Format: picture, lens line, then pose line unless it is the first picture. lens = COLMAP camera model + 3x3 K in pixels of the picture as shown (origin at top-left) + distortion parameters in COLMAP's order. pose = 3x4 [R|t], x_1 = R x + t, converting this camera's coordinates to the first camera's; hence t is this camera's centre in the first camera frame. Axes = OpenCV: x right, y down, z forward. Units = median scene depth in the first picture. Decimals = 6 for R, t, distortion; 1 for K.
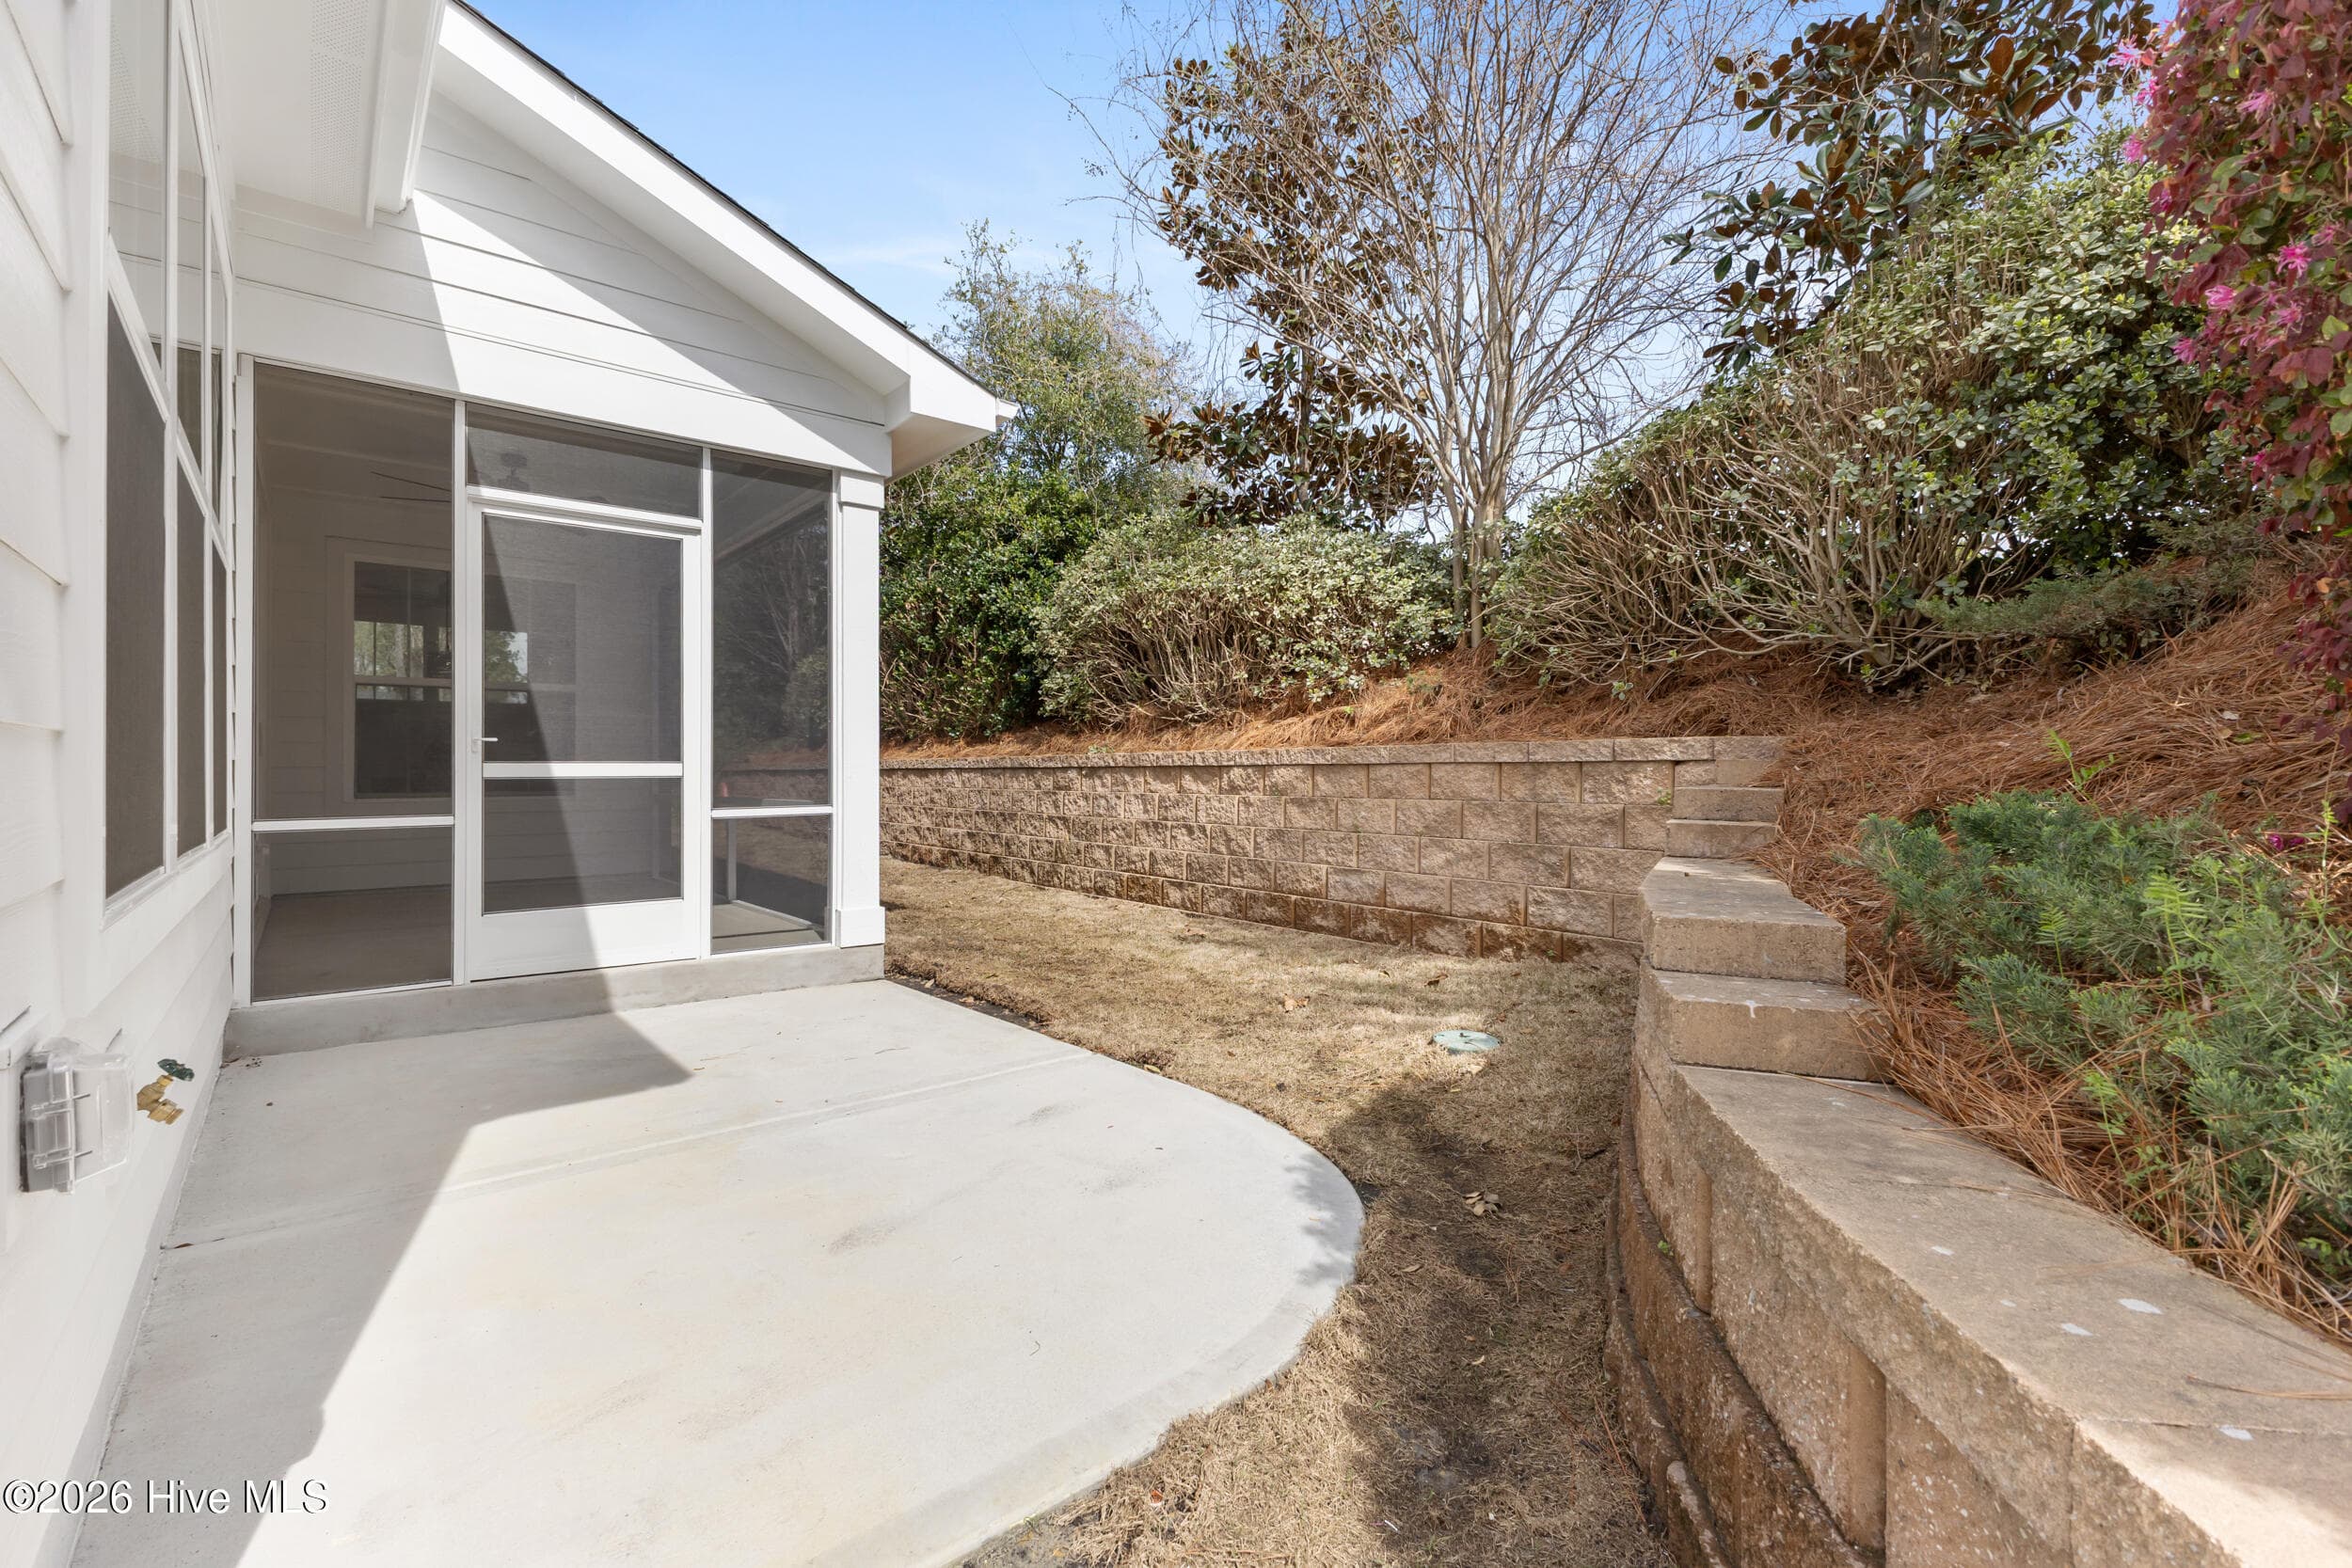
lens RADIAL K [[1020.3, 0, 1182.9], [0, 1020.3, 774.4], [0, 0, 1]] dist [0.004509, 0.001158]
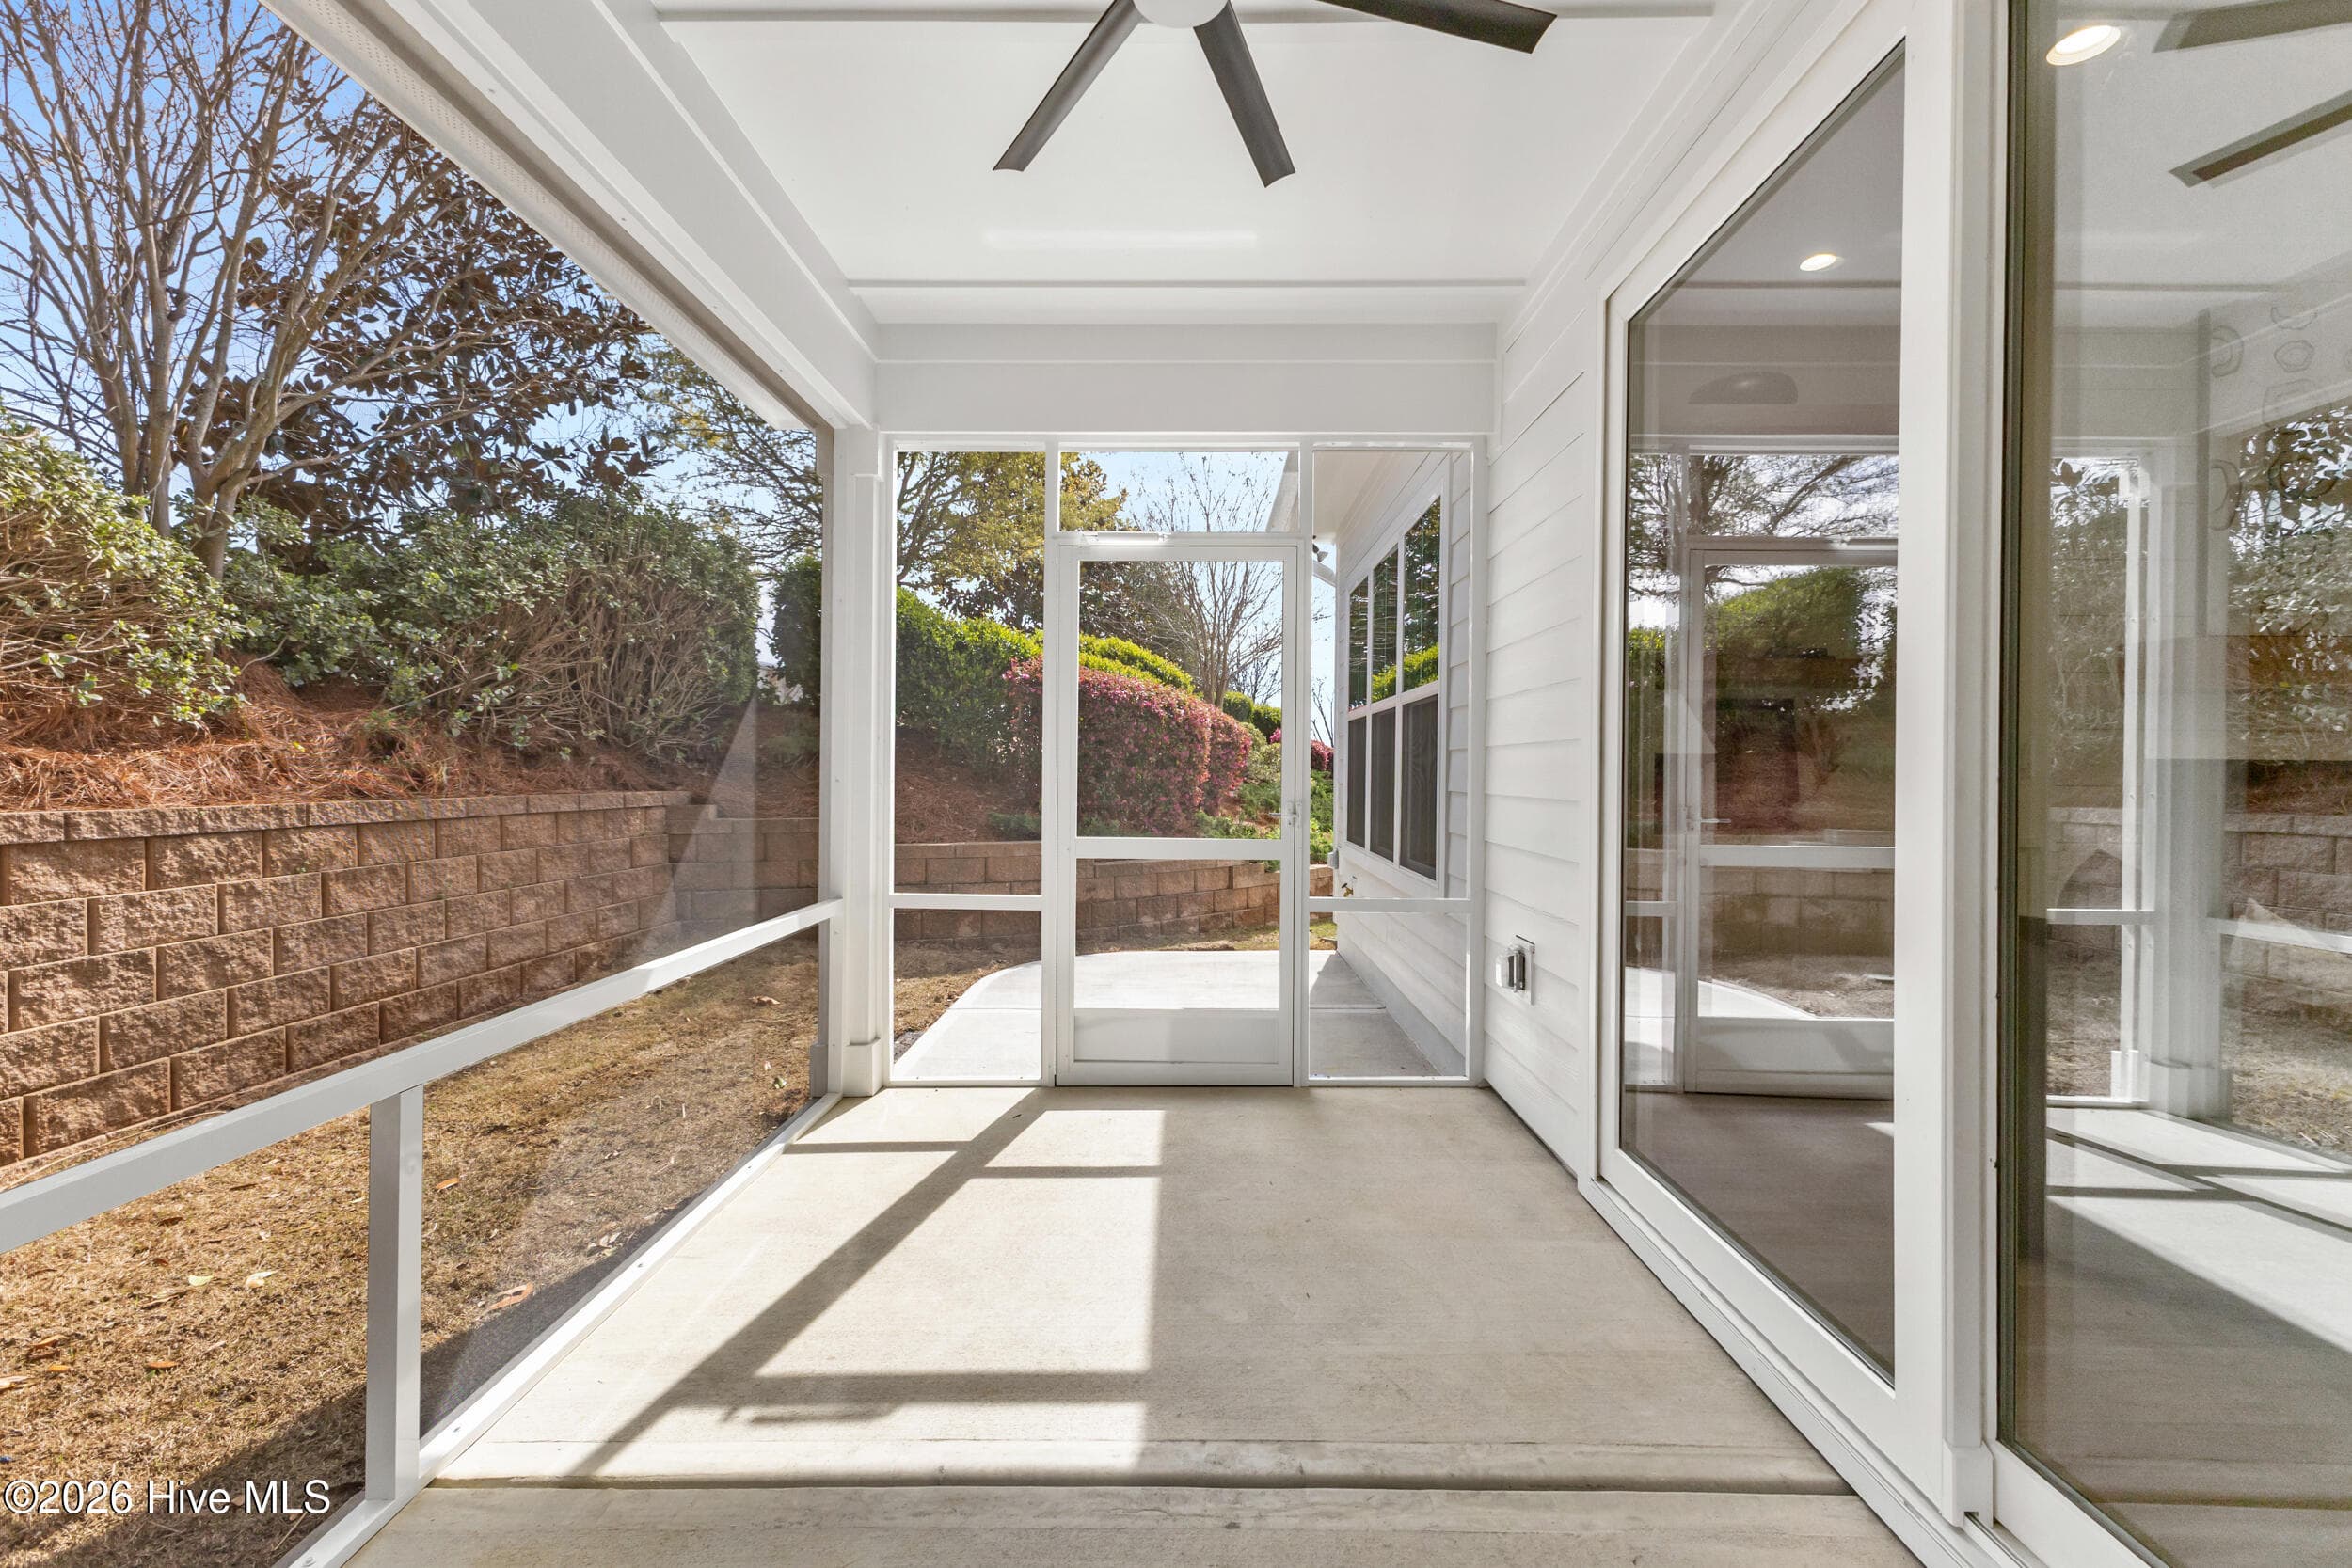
lens RADIAL K [[1020.3, 0, 1176.9], [0, 1020.3, 773.9], [0, 0, 1]] dist [0.004509, 0.001158]
pose [[-0.763463, -0.008259, 0.645798, -1.311904], [-0.008770, 0.999959, 0.002421, -0.085830], [-0.645792, -0.003815, -0.763504, 1.924355]]
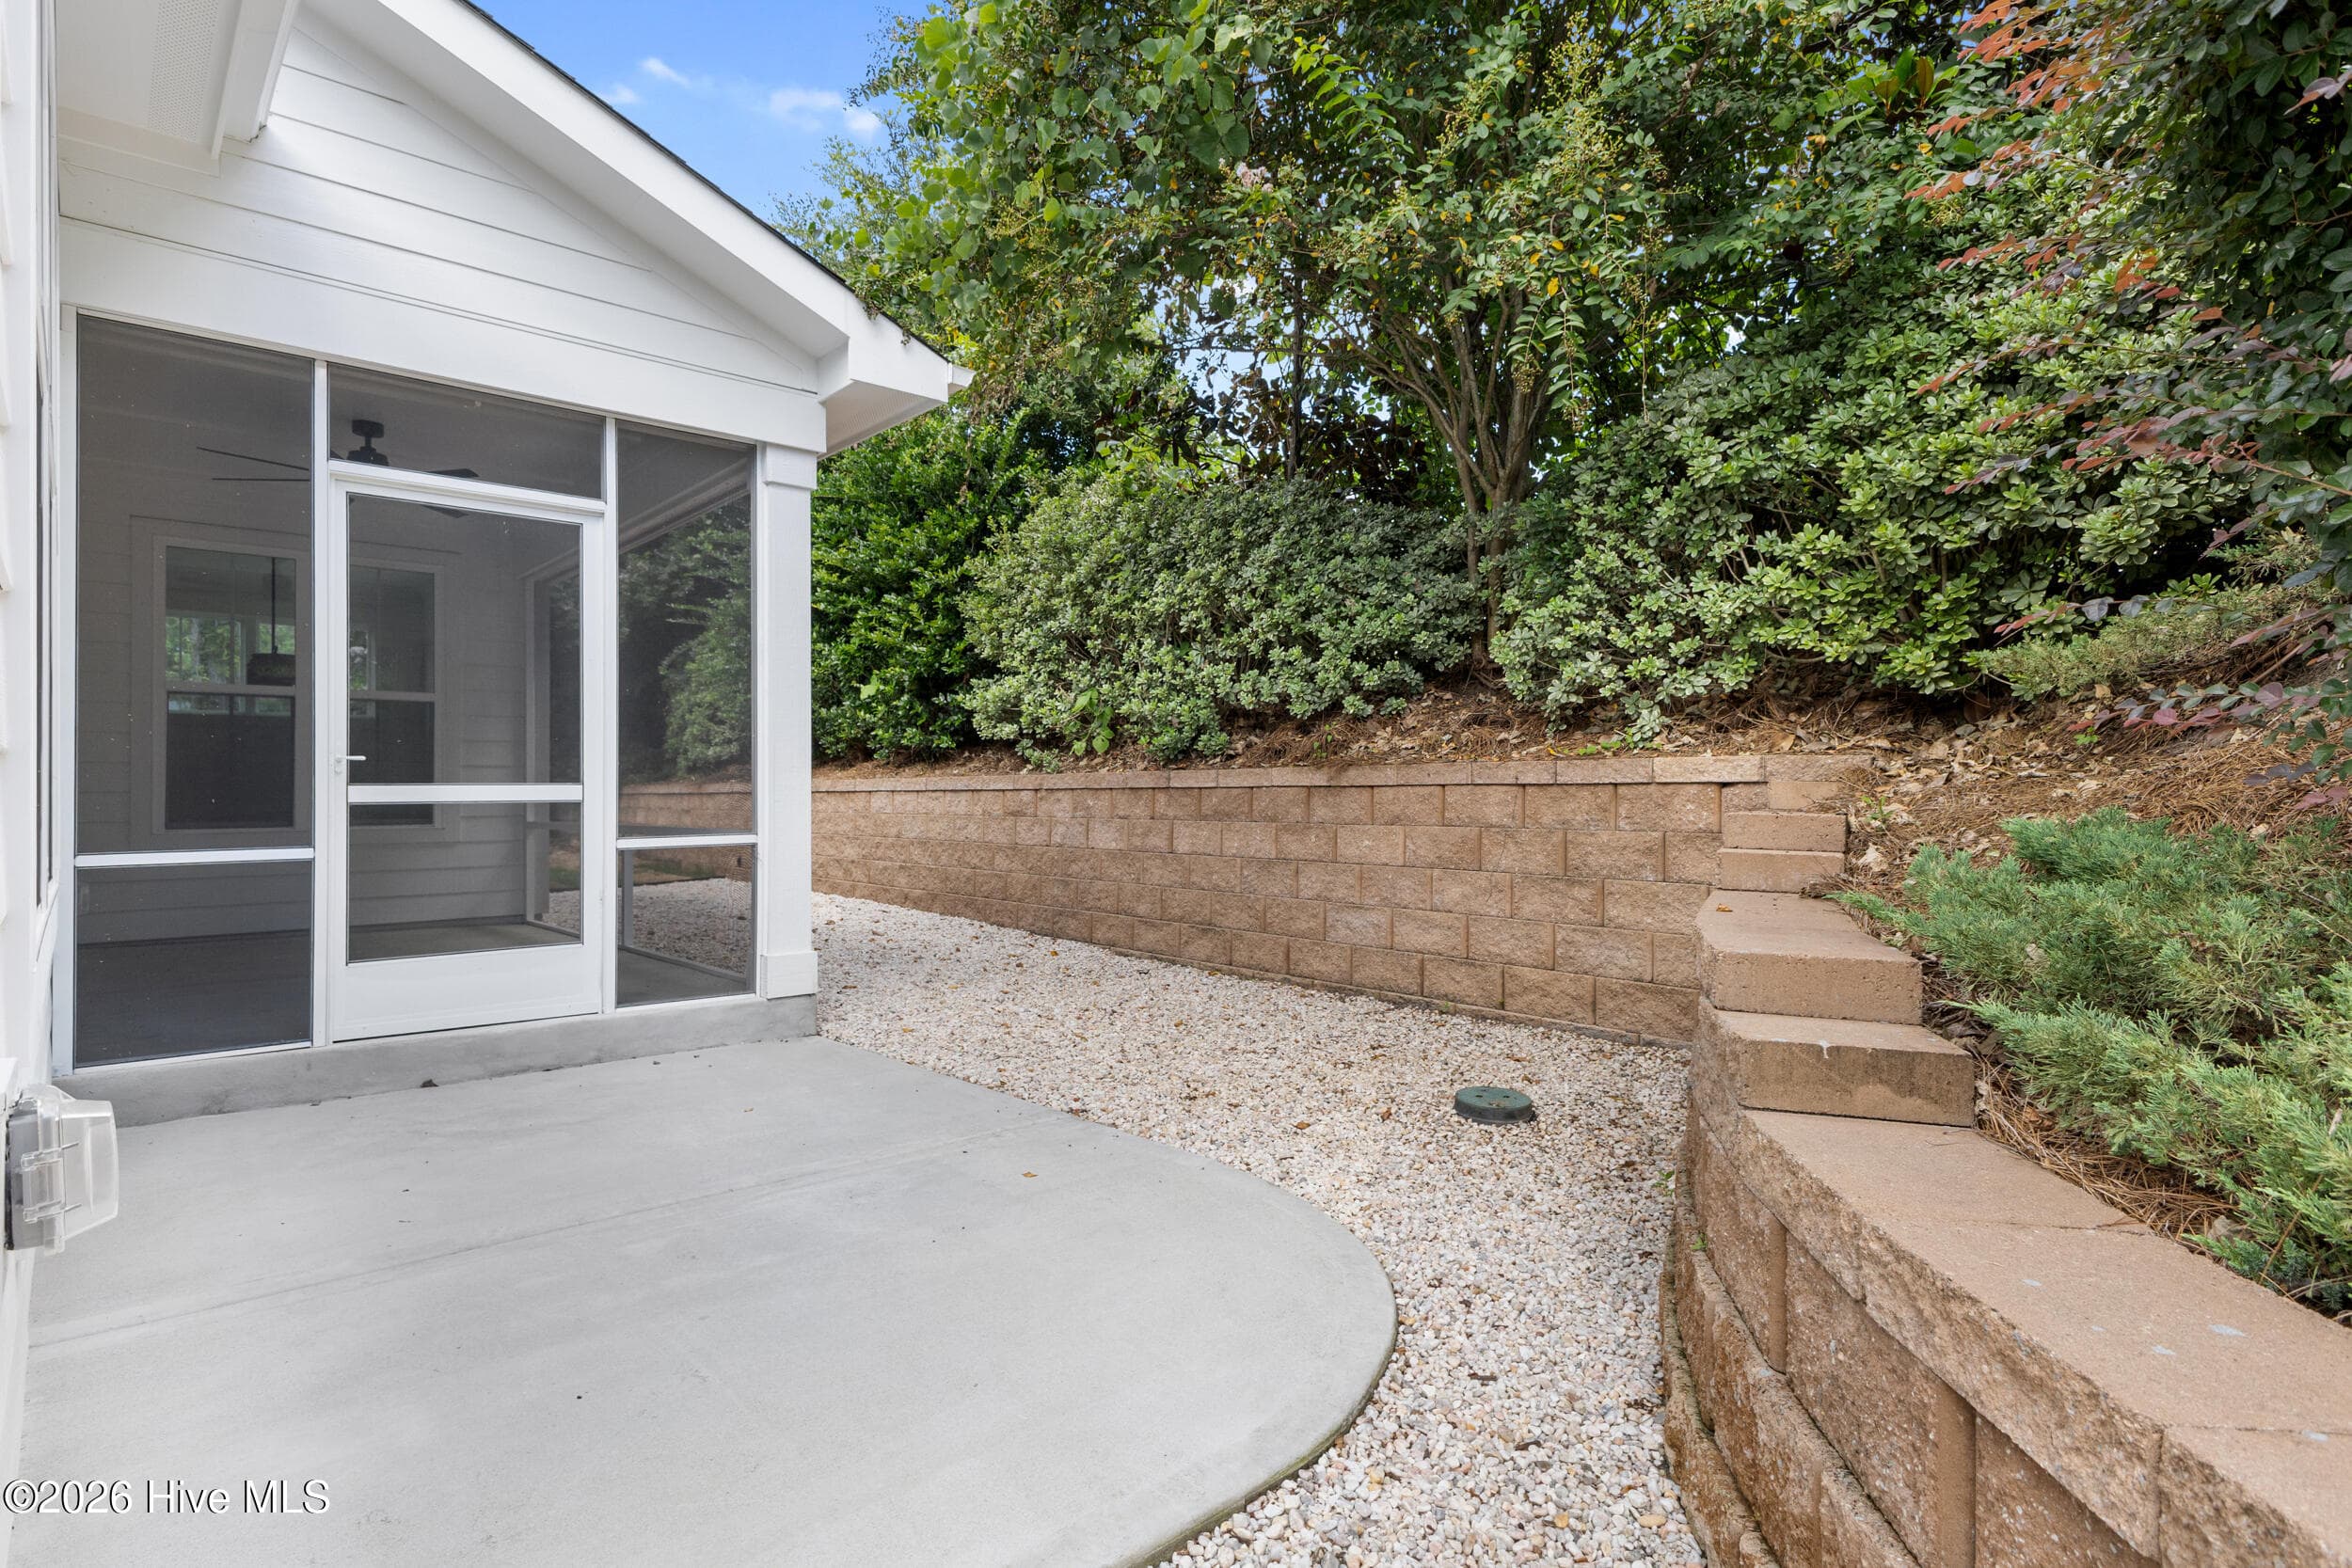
lens RADIAL K [[1196.8, 0, 1190.0], [0, 1196.8, 794.8], [0, 0, 1]] dist [0.000371, 0.000903]
pose [[0.999208, -0.001346, 0.039764, -0.022250], [0.001464, 0.999995, -0.002938, 0.000410], [-0.039760, 0.002994, 0.999205, -0.023434]]
